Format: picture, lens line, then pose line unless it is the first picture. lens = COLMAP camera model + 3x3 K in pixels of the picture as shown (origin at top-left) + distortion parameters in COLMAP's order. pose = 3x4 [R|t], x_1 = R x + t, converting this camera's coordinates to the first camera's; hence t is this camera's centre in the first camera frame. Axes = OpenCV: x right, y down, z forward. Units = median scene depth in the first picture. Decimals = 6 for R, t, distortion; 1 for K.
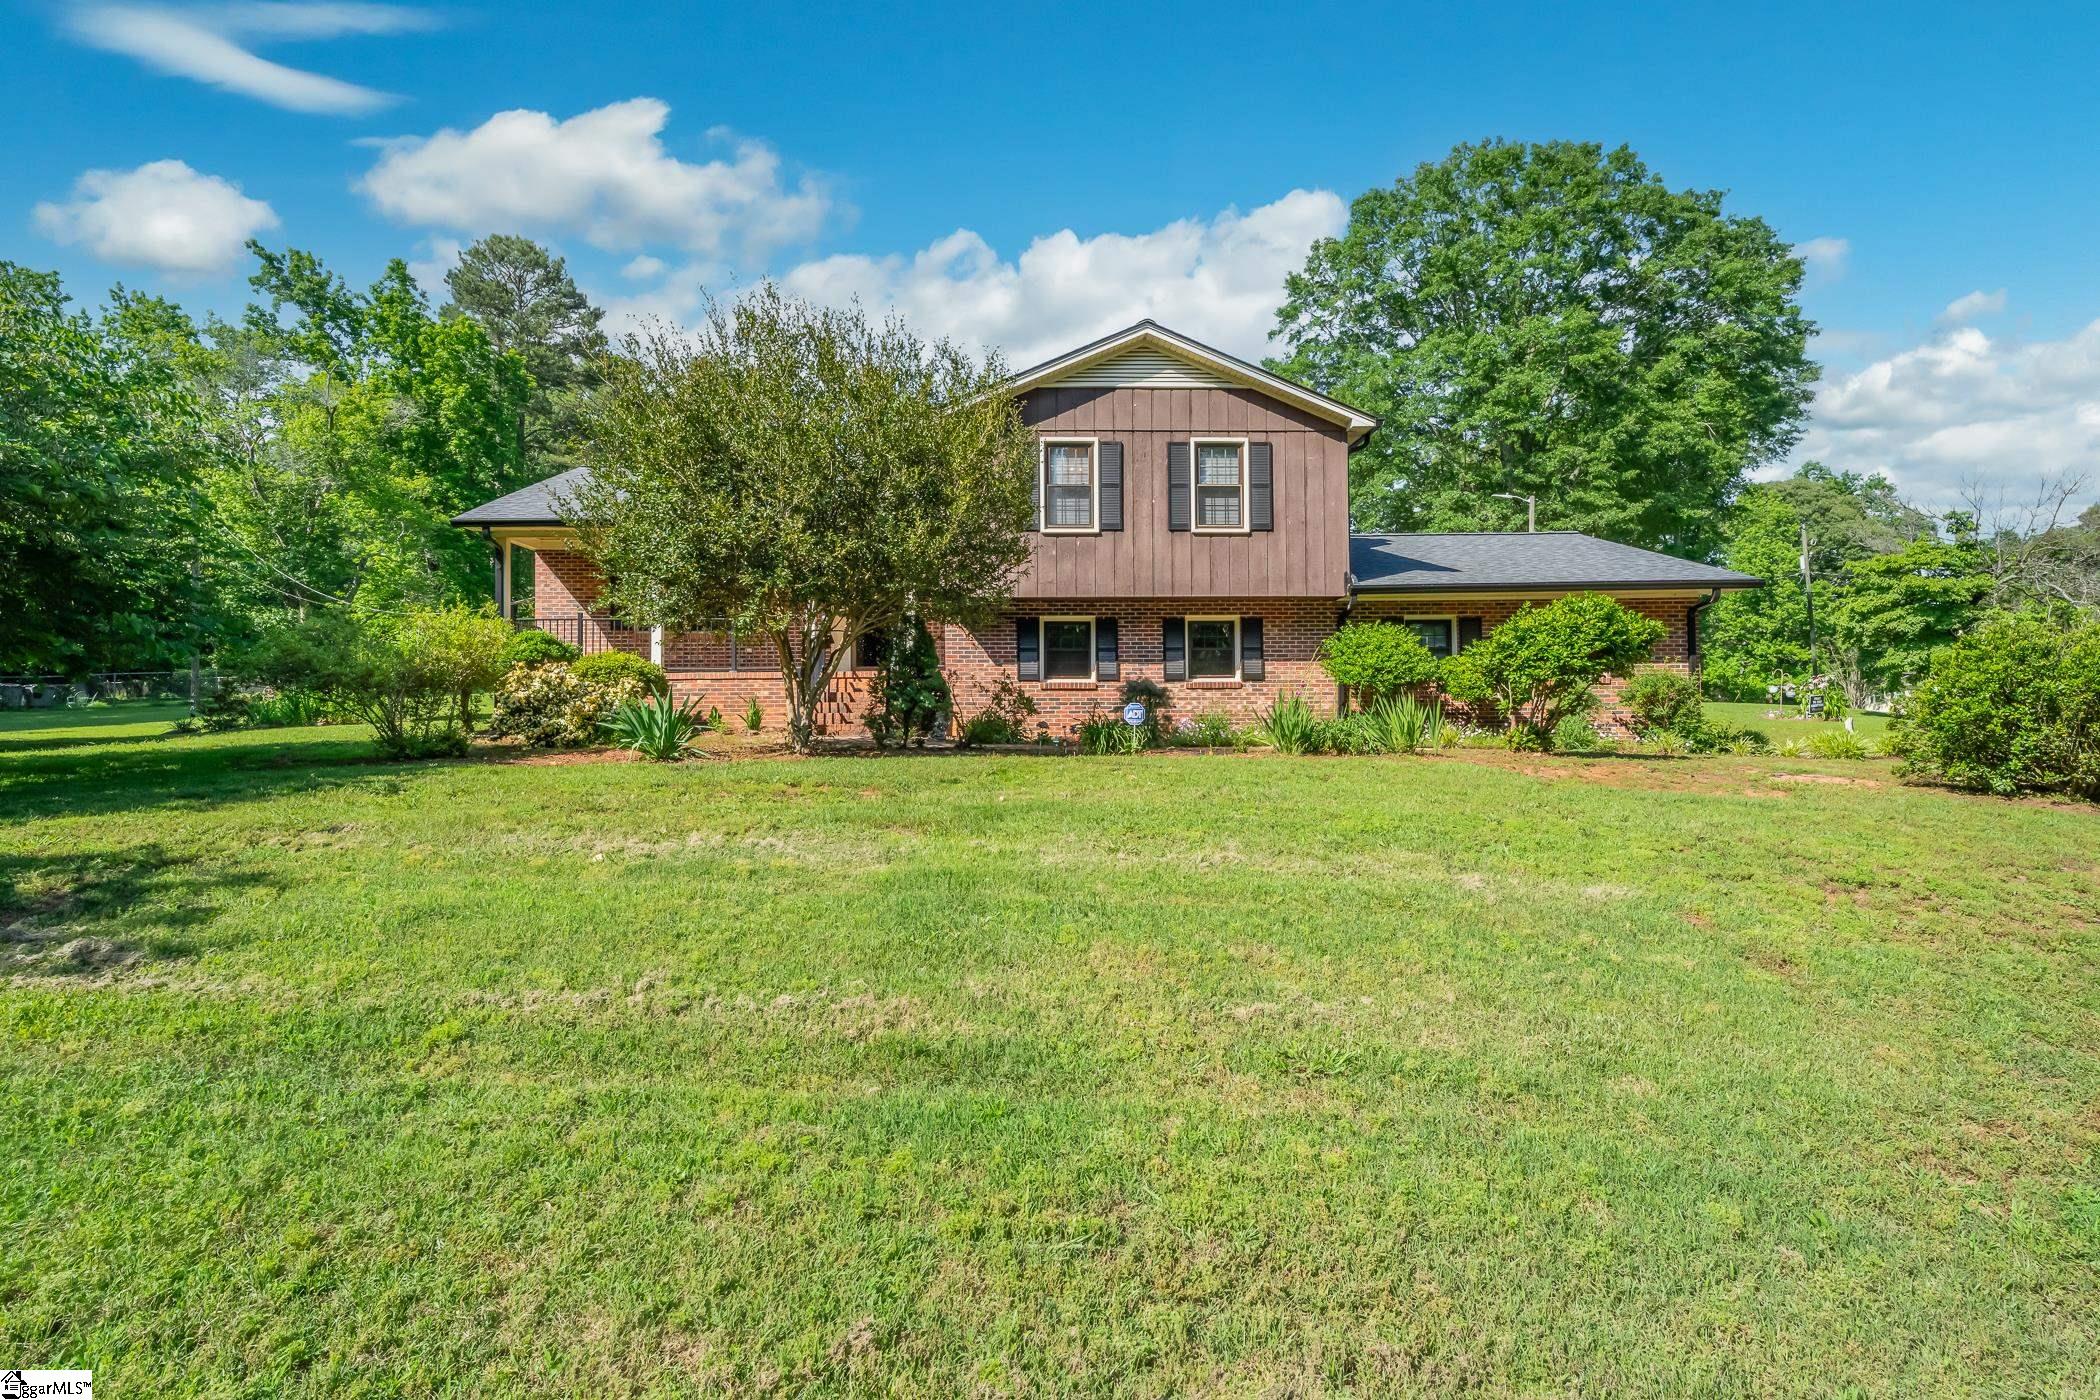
lens RADIAL K [[1082.7, 0, 1035.1], [0, 1082.7, 699.7], [0, 0, 1]] dist [0.018504, -0.005452]
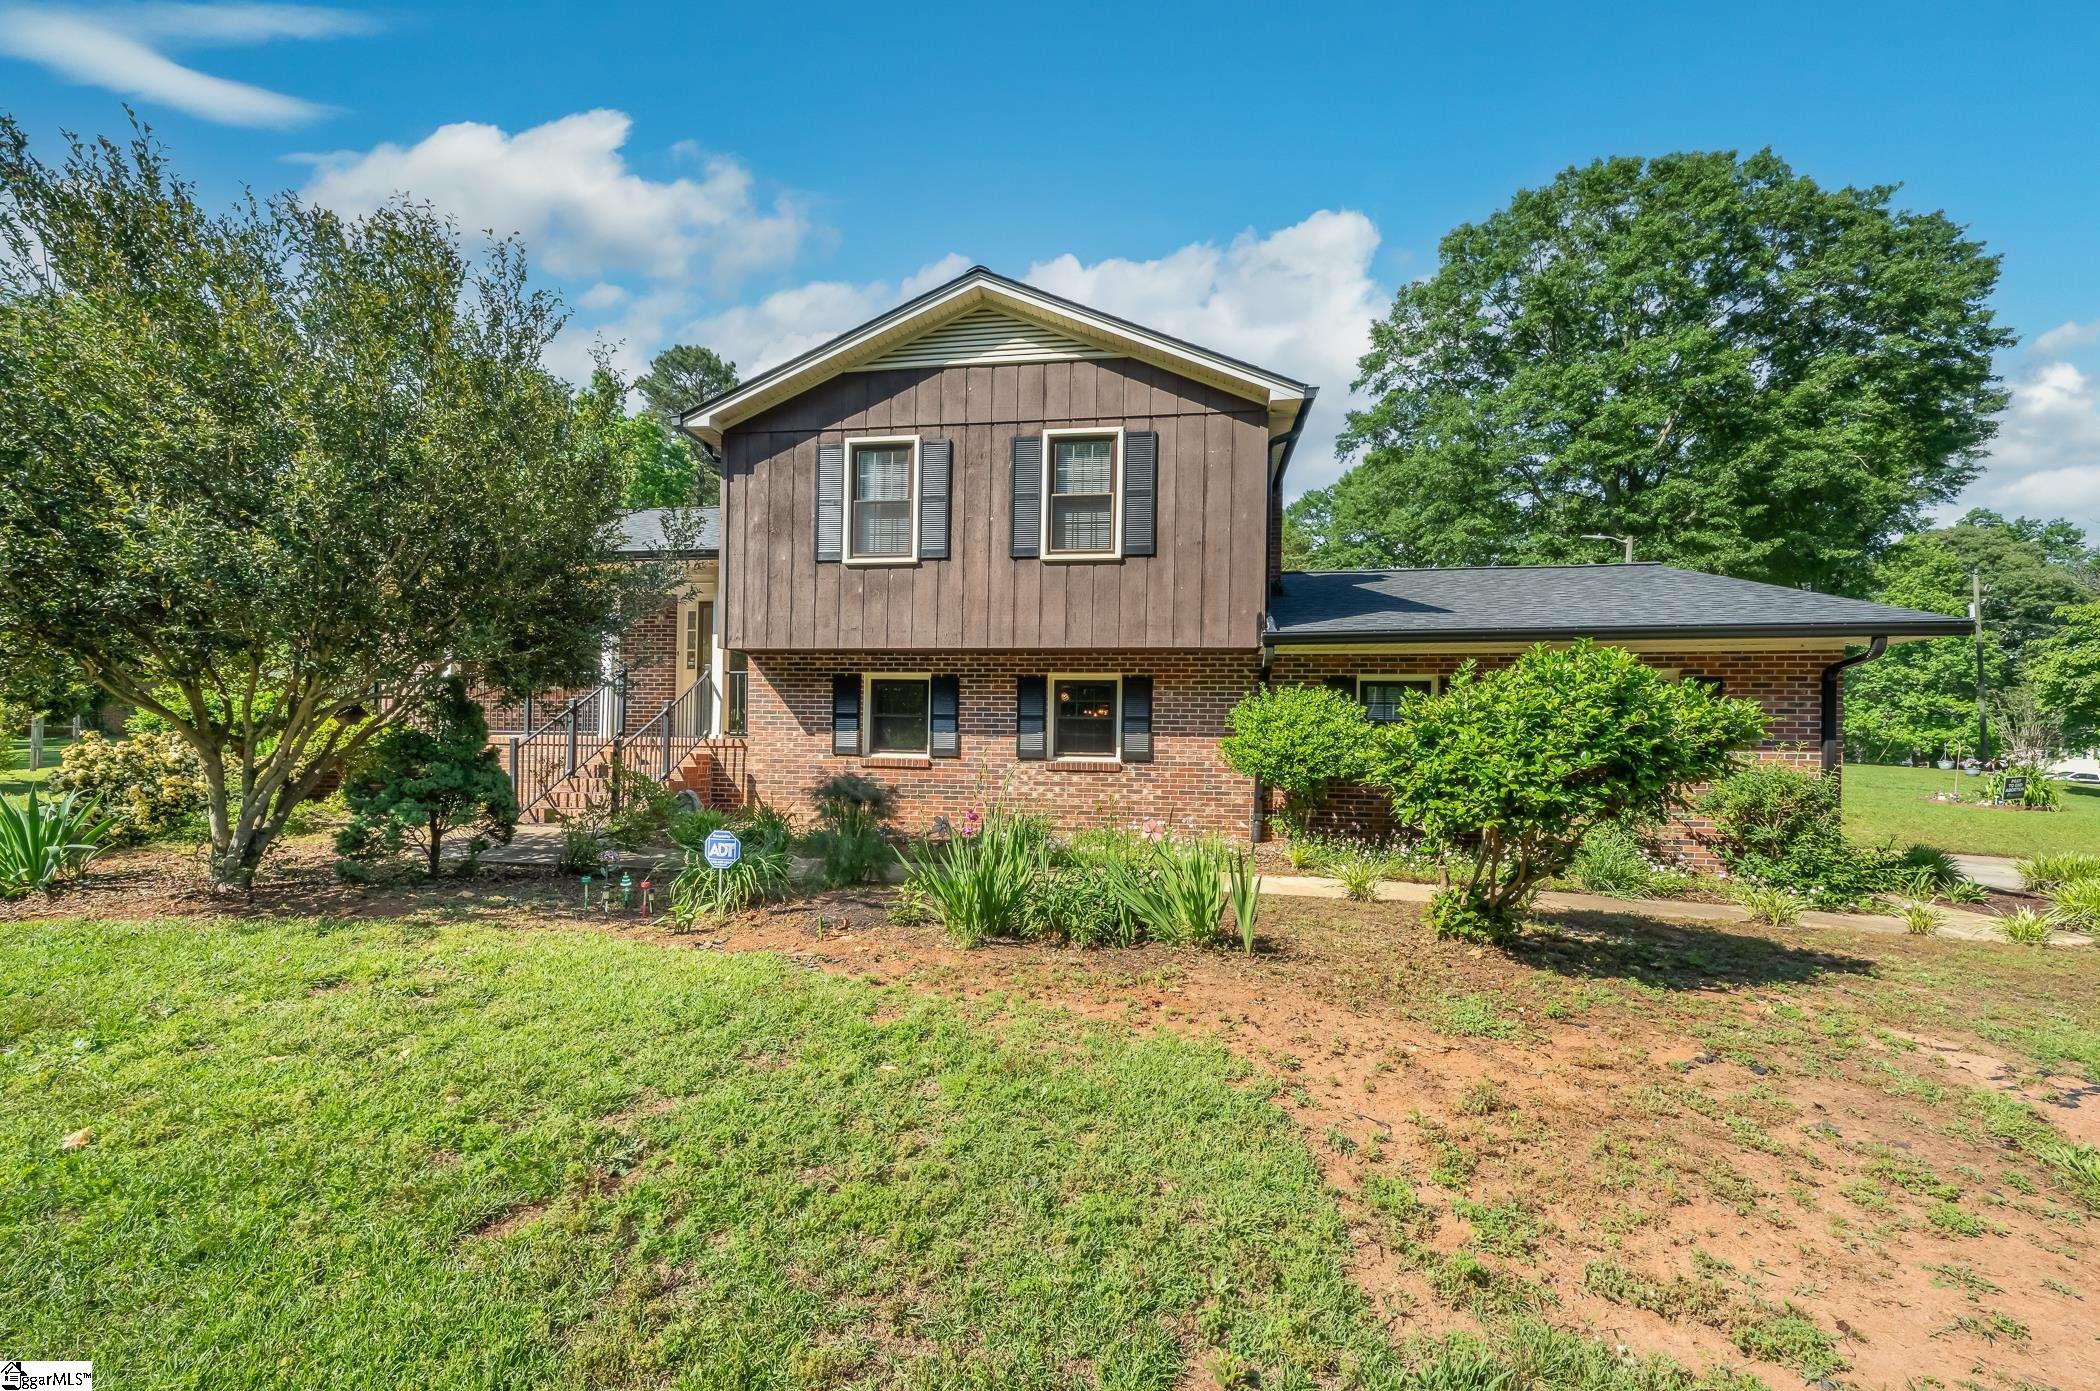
lens RADIAL K [[826.8, 0, 1055.1], [0, 826.8, 746.8], [0, 0, 1]] dist [0.000045, 0.001570]
pose [[0.978401, 0.024658, -0.205239, 0.128809], [-0.019421, 0.999433, 0.027494, -0.020791], [0.205801, -0.022914, 0.978326, 0.214782]]
